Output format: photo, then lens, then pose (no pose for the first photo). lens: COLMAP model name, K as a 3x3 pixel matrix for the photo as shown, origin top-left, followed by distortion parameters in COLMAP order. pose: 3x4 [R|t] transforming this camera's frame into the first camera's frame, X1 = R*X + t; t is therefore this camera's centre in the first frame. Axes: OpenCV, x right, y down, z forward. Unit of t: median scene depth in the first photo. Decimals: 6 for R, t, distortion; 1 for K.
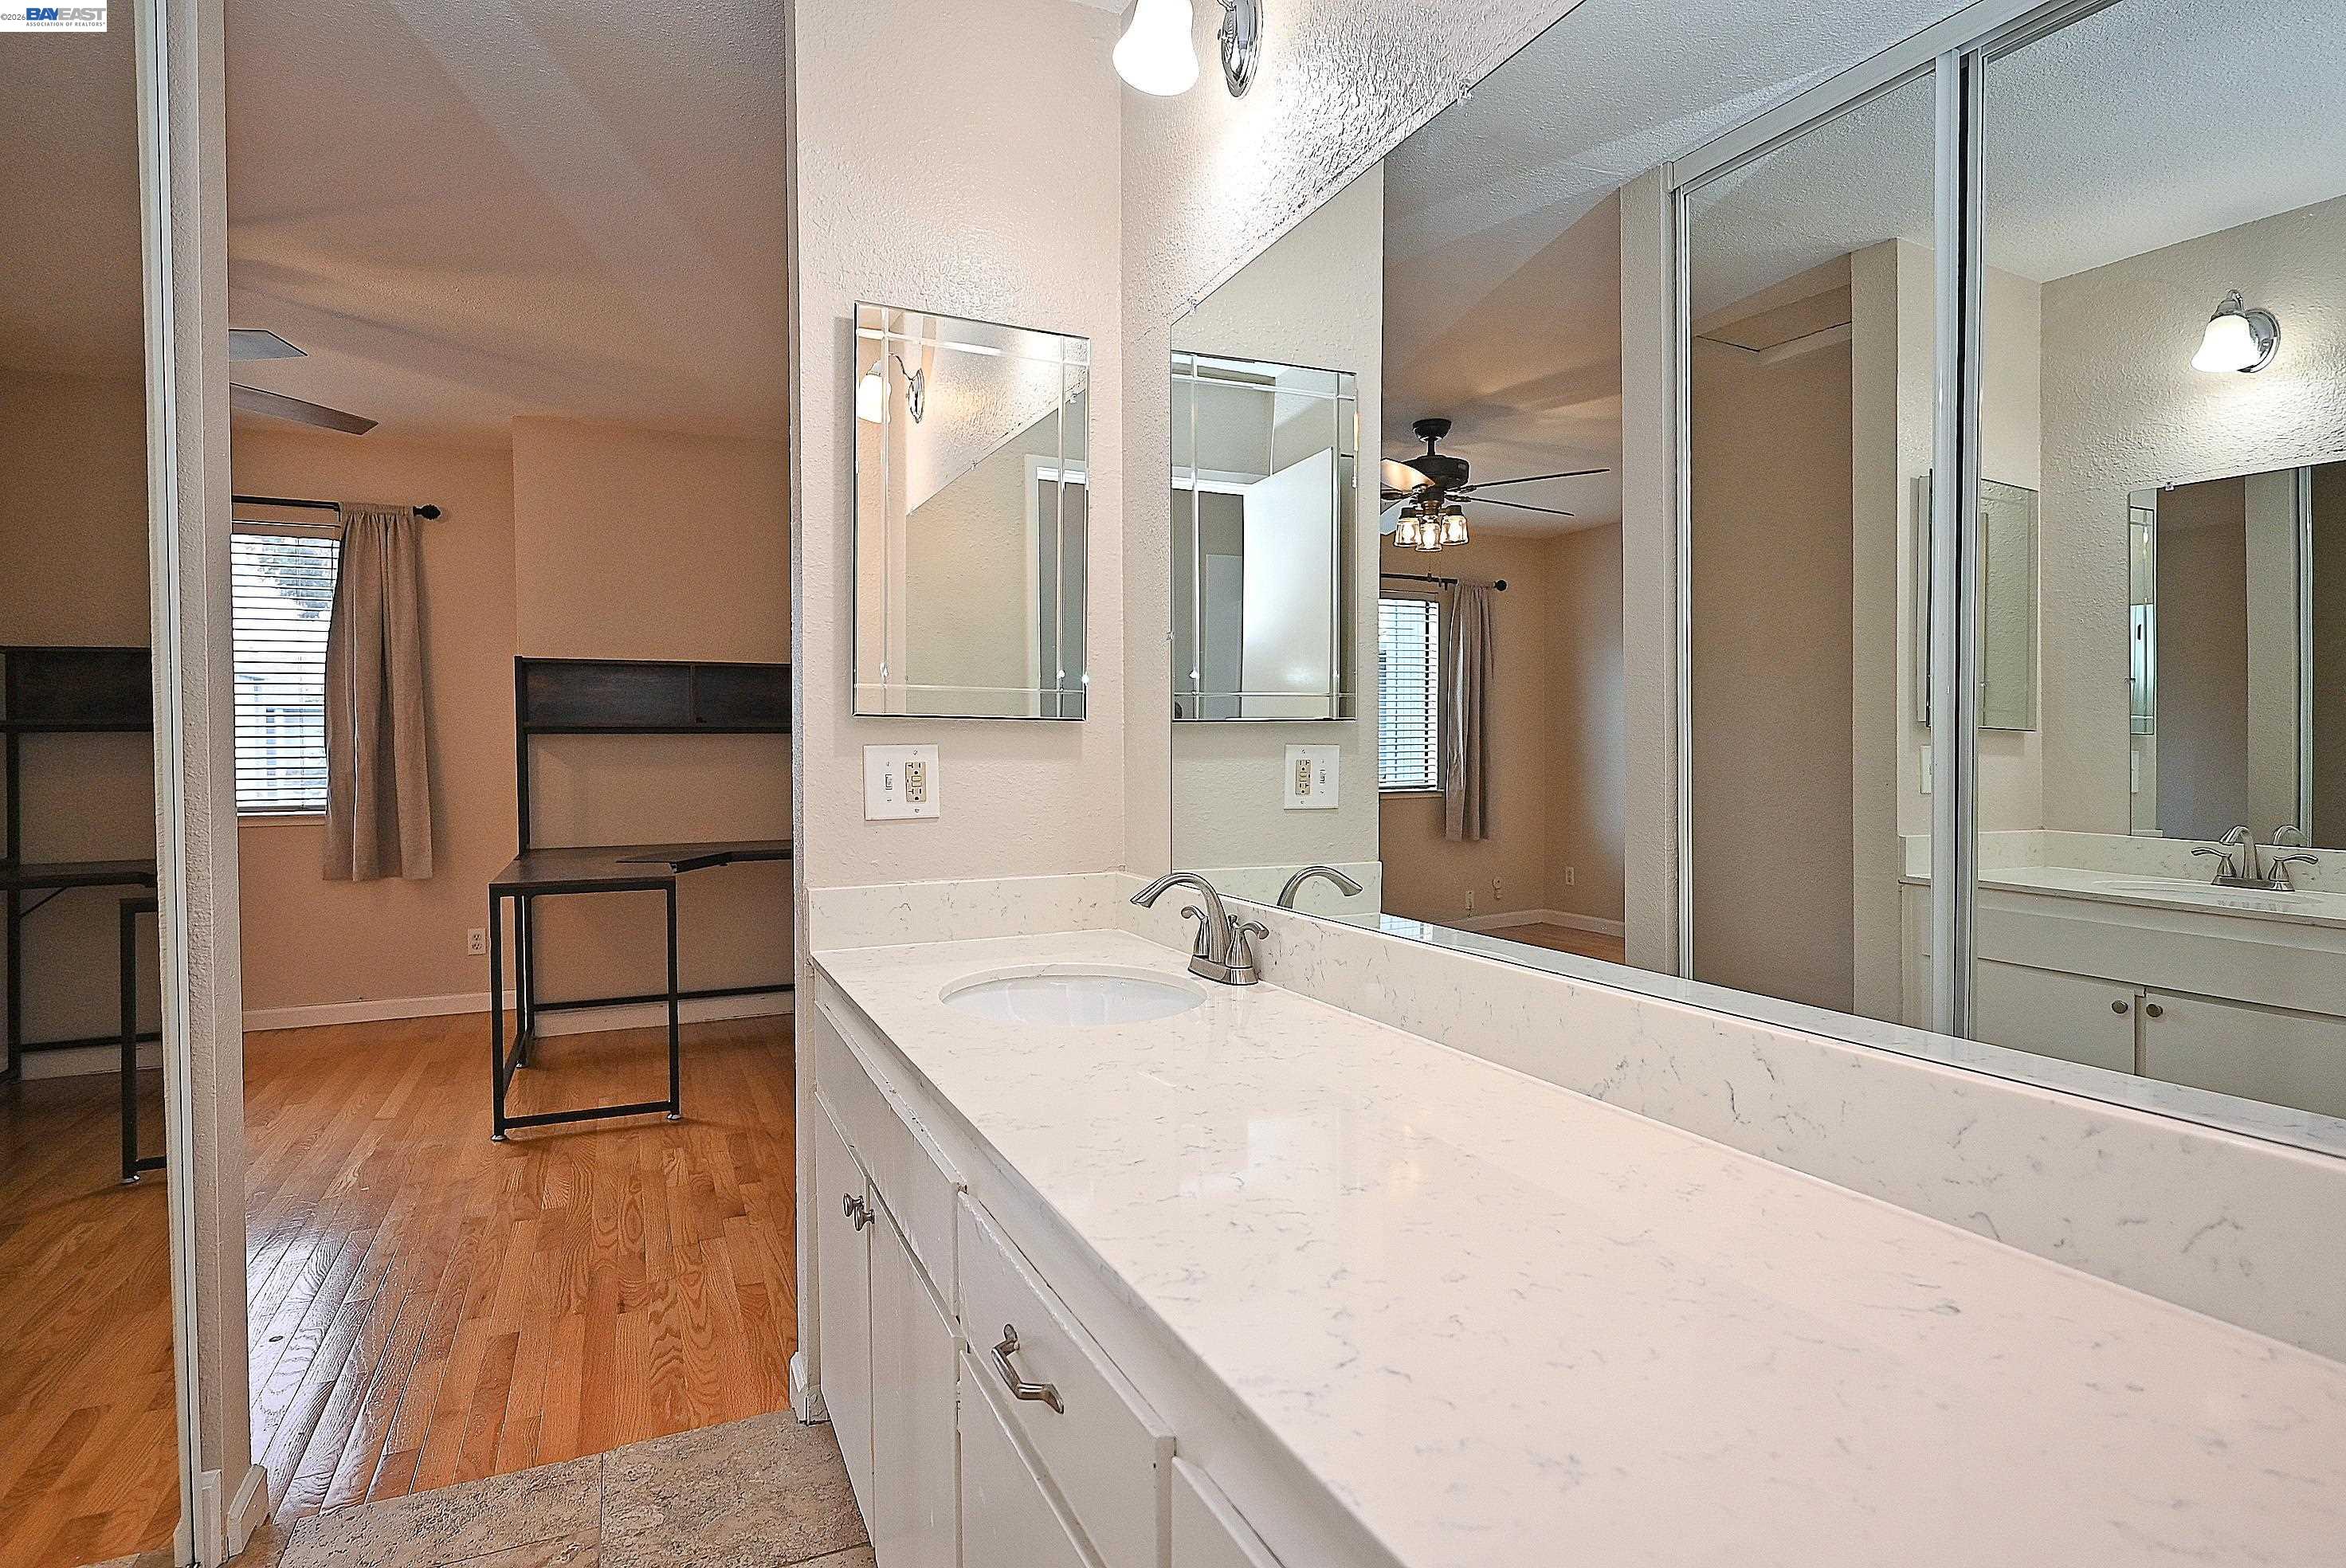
lens RADIAL K [[1198.9, 0, 1172.3], [0, 1198.9, 790.0], [0, 0, 1]] dist [-0.000325, -0.000054]
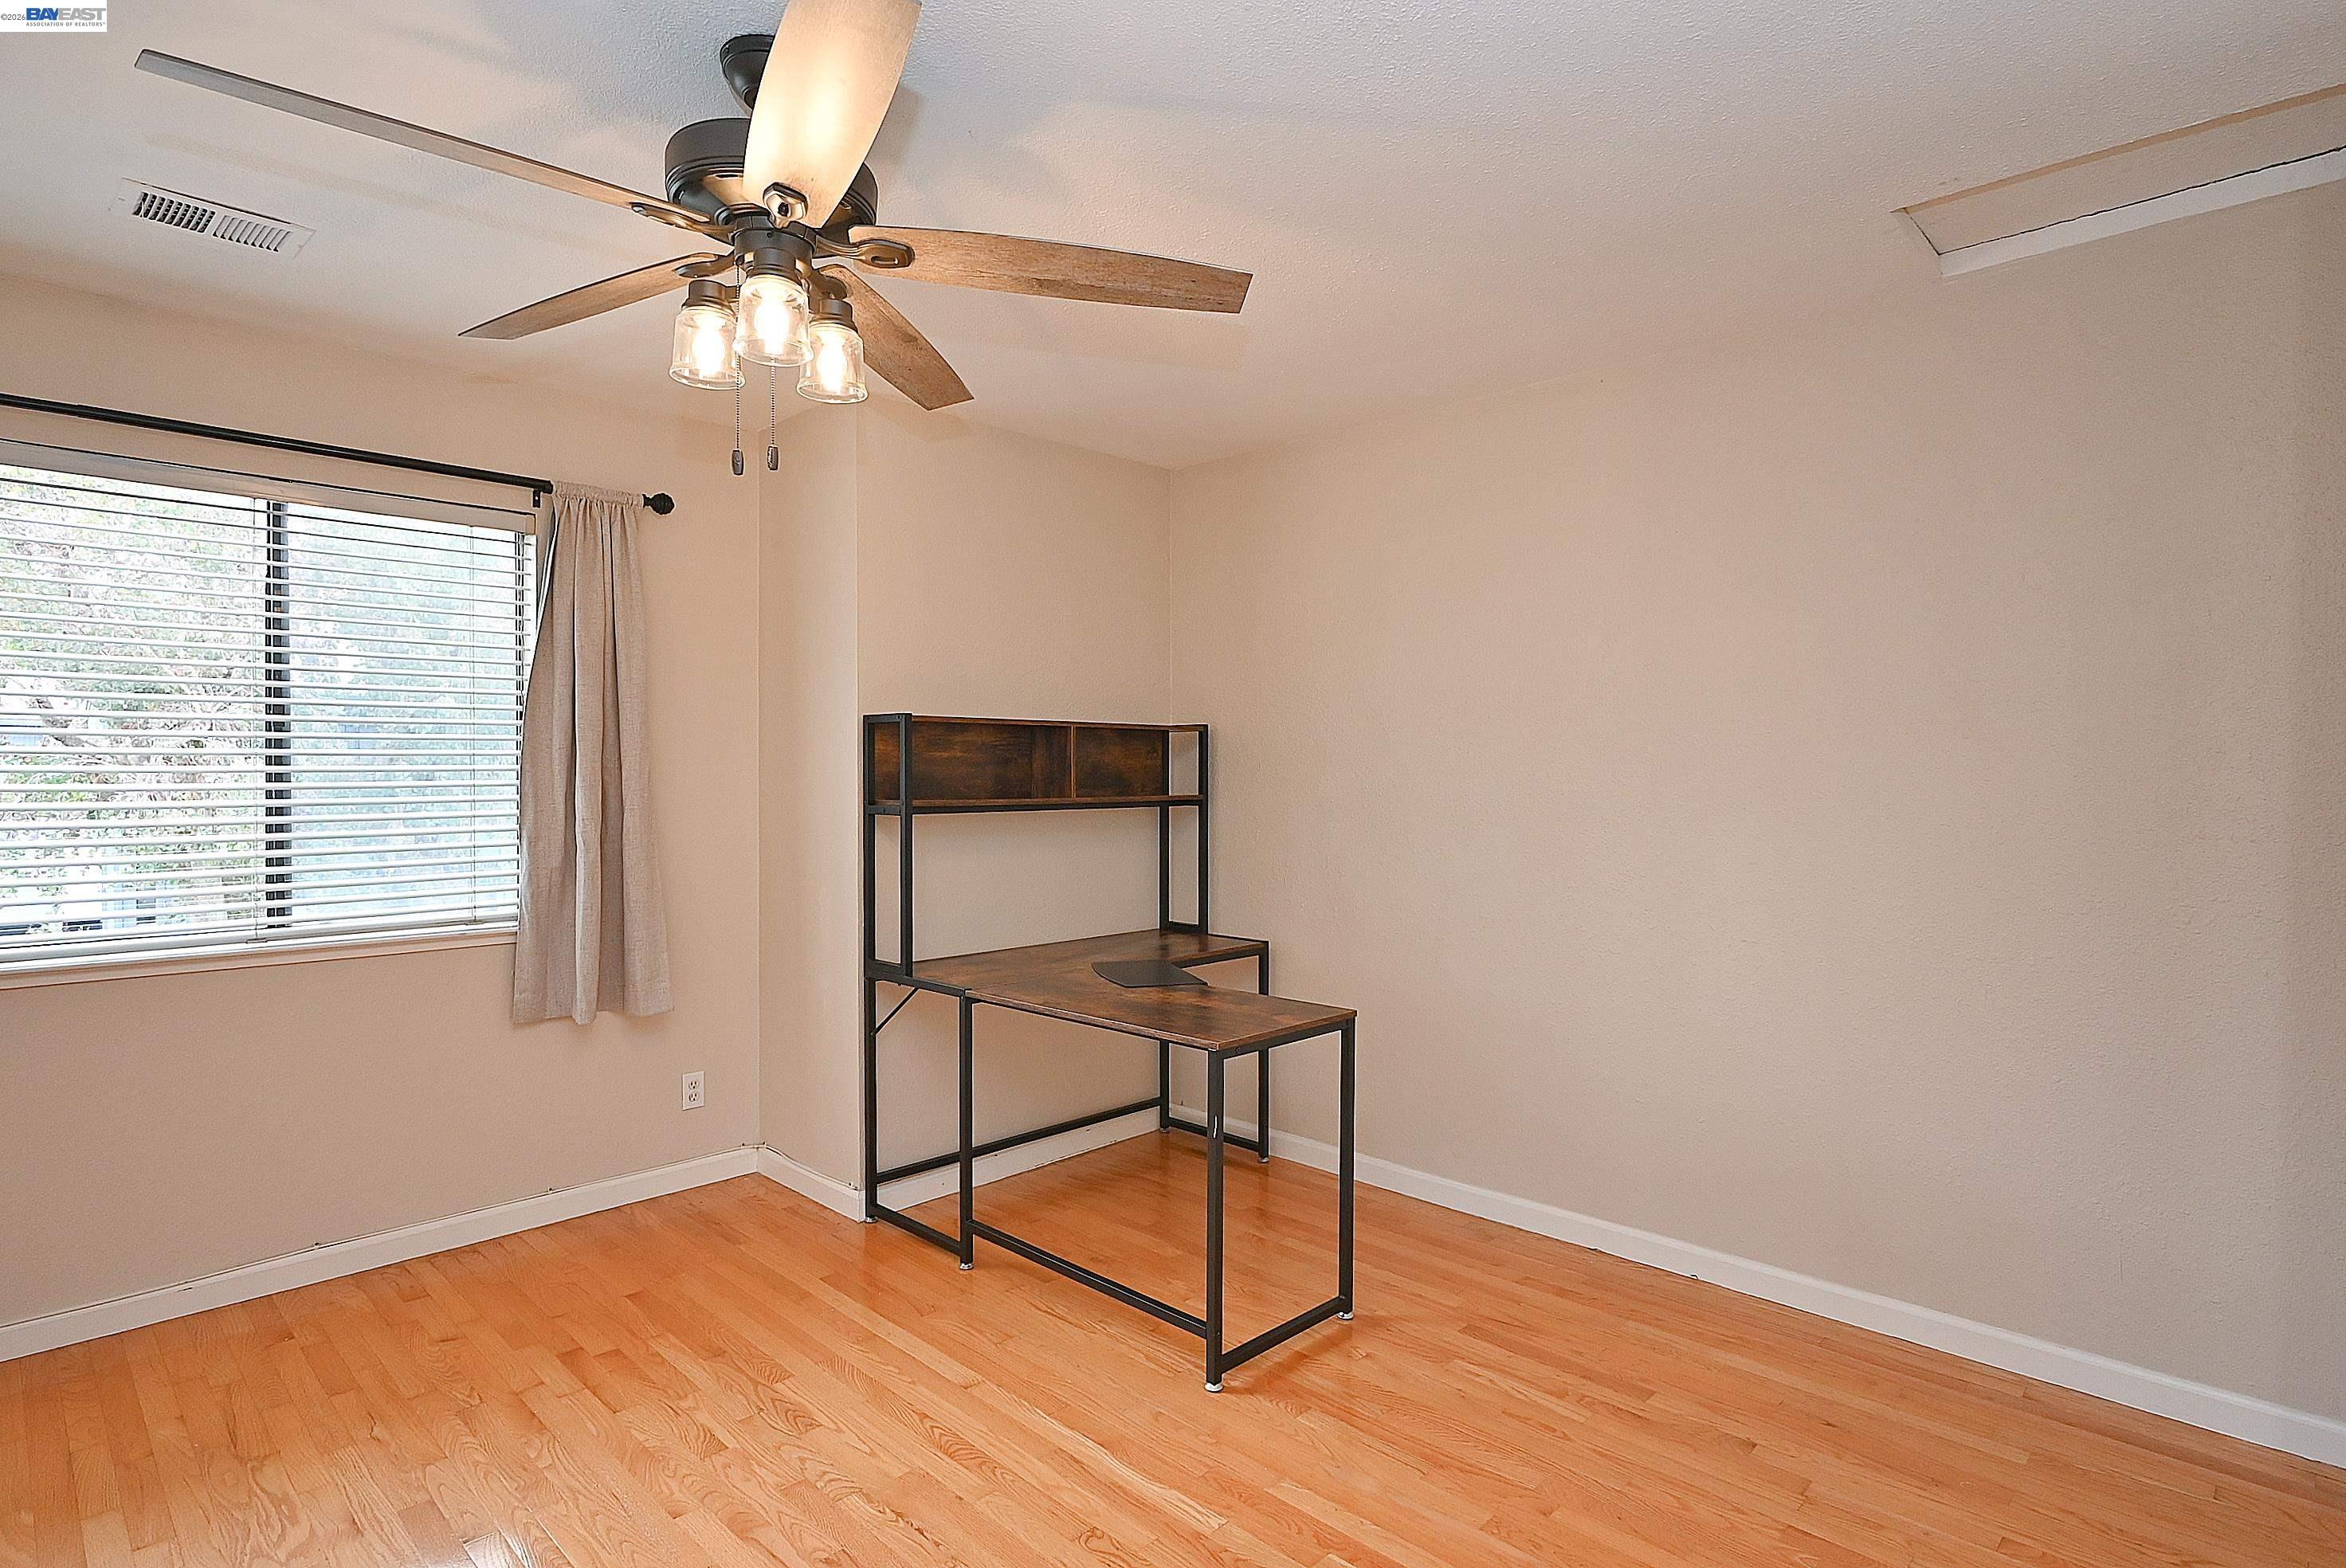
lens RADIAL K [[1200.4, 0, 1176.4], [0, 1200.4, 784.7], [0, 0, 1]] dist [-0.004929, 0.002493]
pose [[0.933795, 0.001842, 0.357803, -0.606044], [0.005785, 0.999778, -0.020244, -0.046888], [-0.357761, 0.020974, 0.933577, 0.223055]]
